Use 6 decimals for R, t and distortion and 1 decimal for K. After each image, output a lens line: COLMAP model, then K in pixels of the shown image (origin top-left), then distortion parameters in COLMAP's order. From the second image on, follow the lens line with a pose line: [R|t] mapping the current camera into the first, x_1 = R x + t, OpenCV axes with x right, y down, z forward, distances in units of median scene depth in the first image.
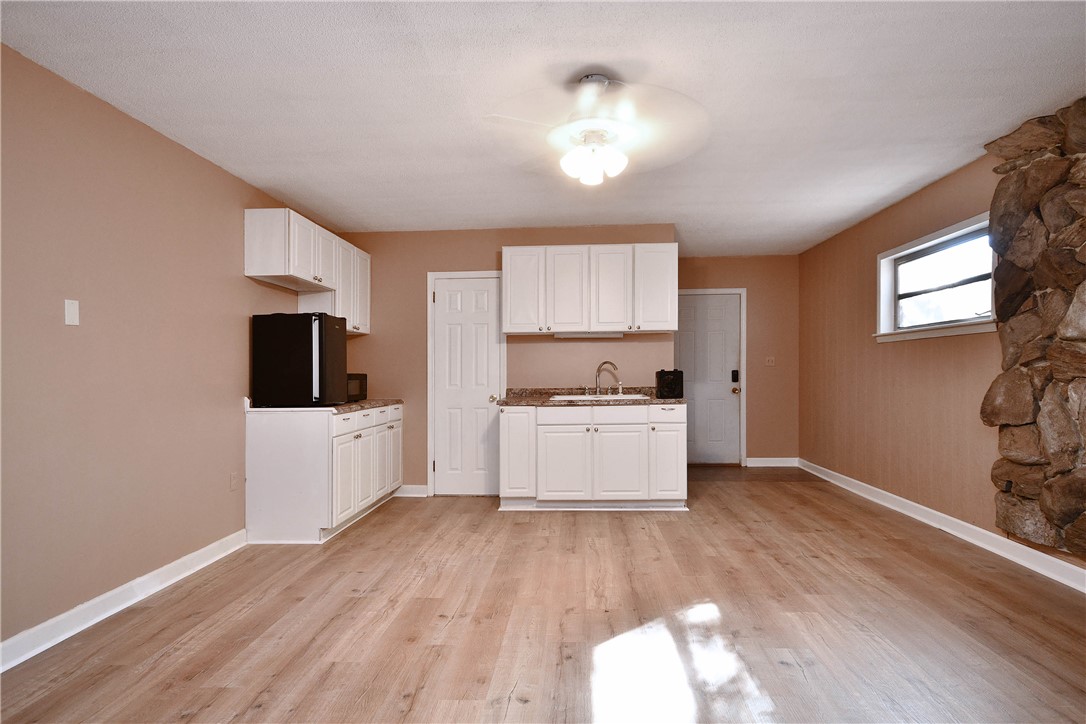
lens RADIAL K [[589.4, 0, 543.0], [0, 589.4, 362.0], [0, 0, 1]] dist [0.000434, 0.000260]
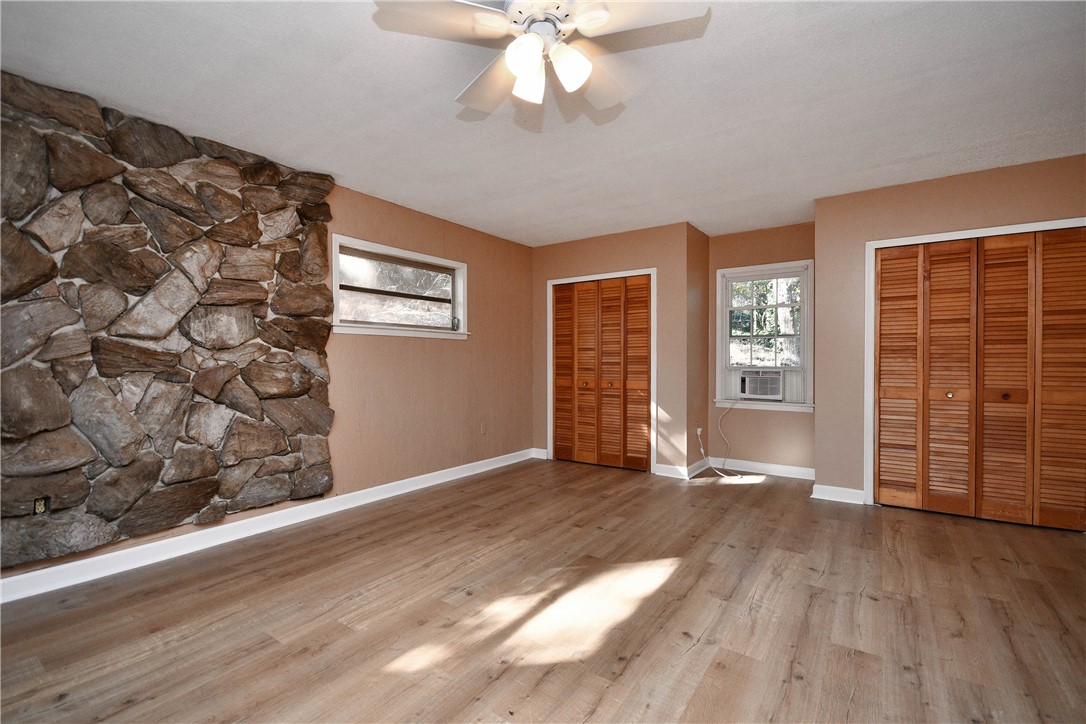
lens RADIAL K [[488.2, 0, 545.8], [0, 488.2, 381.5], [0, 0, 1]] dist [-0.000146, -0.000264]
pose [[-0.858071, -0.010014, 0.513433, -0.203084], [0.003289, 0.999682, 0.024996, 0.024008], [-0.513520, 0.023137, -0.857766, 1.389793]]
